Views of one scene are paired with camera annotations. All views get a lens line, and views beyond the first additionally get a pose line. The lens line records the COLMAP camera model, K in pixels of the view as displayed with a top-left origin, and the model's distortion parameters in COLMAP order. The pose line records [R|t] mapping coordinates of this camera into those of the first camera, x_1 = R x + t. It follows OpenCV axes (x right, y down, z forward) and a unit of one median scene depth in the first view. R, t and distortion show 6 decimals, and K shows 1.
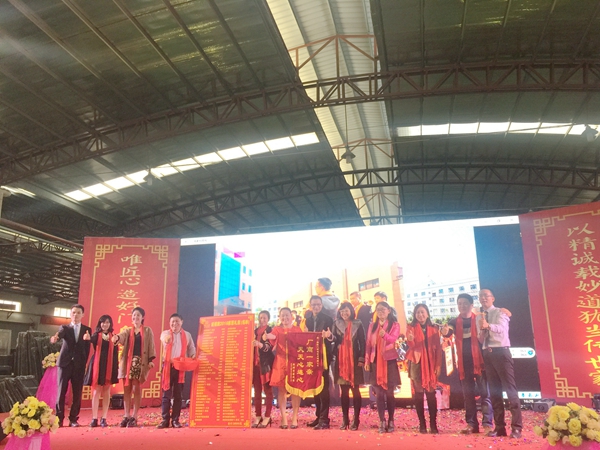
lens RADIAL K [[508.4, 0, 301.0], [0, 508.4, 224.6], [0, 0, 1]] dist [0.081648, -0.118358]
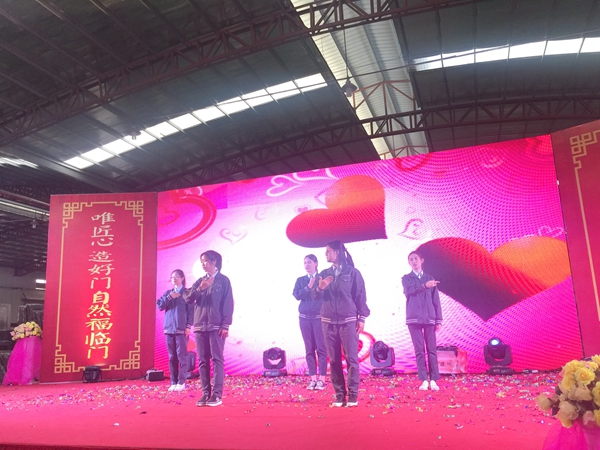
lens RADIAL K [[508.4, 0, 299.5], [0, 508.4, 224.6], [0, 0, 1]] dist [0.081648, -0.118358]
pose [[0.994542, -0.050284, -0.091425, 0.074549], [0.055026, 0.997227, 0.050097, 0.045289], [0.088653, -0.054854, 0.994551, 0.119410]]
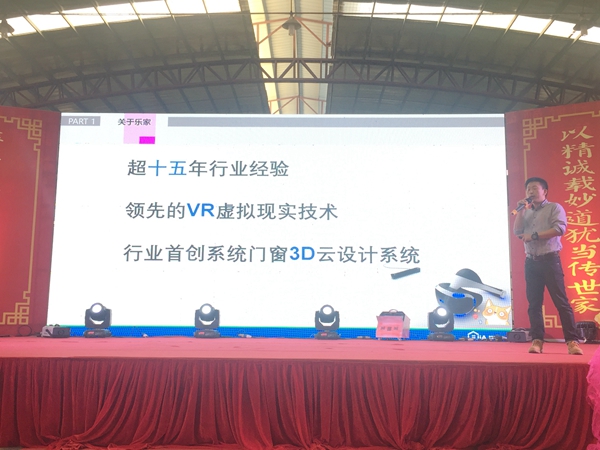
lens RADIAL K [[649.8, 0, 297.1], [0, 649.8, 218.1], [0, 0, 1]] dist [0.056109, 0.000000]
pose [[0.978404, 0.052113, 0.200022, -0.075039], [-0.072776, 0.992583, 0.097377, 0.052175], [-0.193464, -0.109831, 0.974940, 0.022822]]
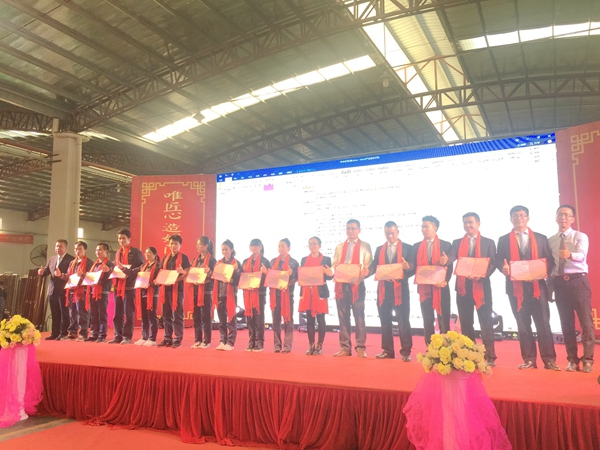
lens RADIAL K [[508.4, 0, 300.7], [0, 508.4, 224.4], [0, 0, 1]] dist [0.081648, -0.118358]
pose [[0.973884, -0.019321, -0.226223, 0.143020], [0.049297, 0.990598, 0.127616, 0.003812], [0.221631, -0.135436, 0.965680, 0.012643]]
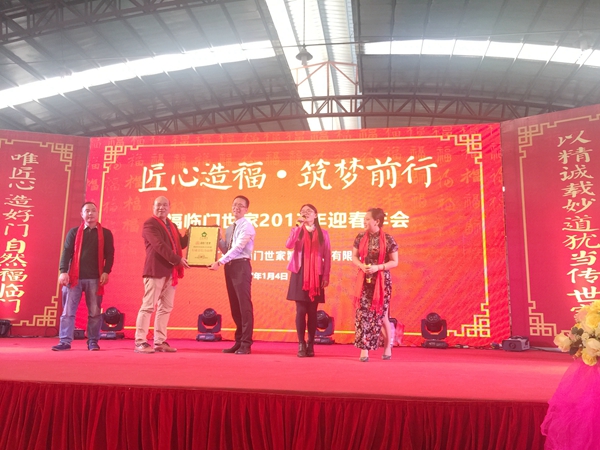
lens RADIAL K [[508.4, 0, 298.7], [0, 508.4, 225.2], [0, 0, 1]] dist [0.081648, -0.118358]
pose [[0.996312, 0.044295, 0.073484, 0.033275], [-0.050175, 0.995514, 0.080210, 0.072005], [-0.069602, -0.083601, 0.994066, 0.136812]]
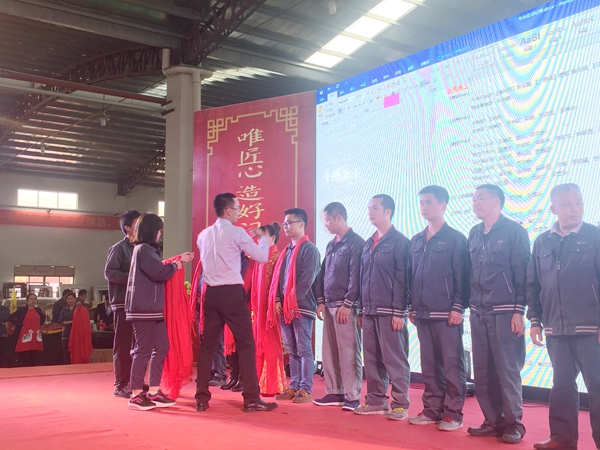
lens RADIAL K [[728.8, 0, 300.5], [0, 728.8, 225.3], [0, 0, 1]] dist [0.046962, 0.000000]
pose [[0.749779, -0.049362, -0.659845, 0.240651], [0.154817, 0.982621, 0.102410, 0.076926], [0.643322, -0.178940, 0.744391, 0.305268]]
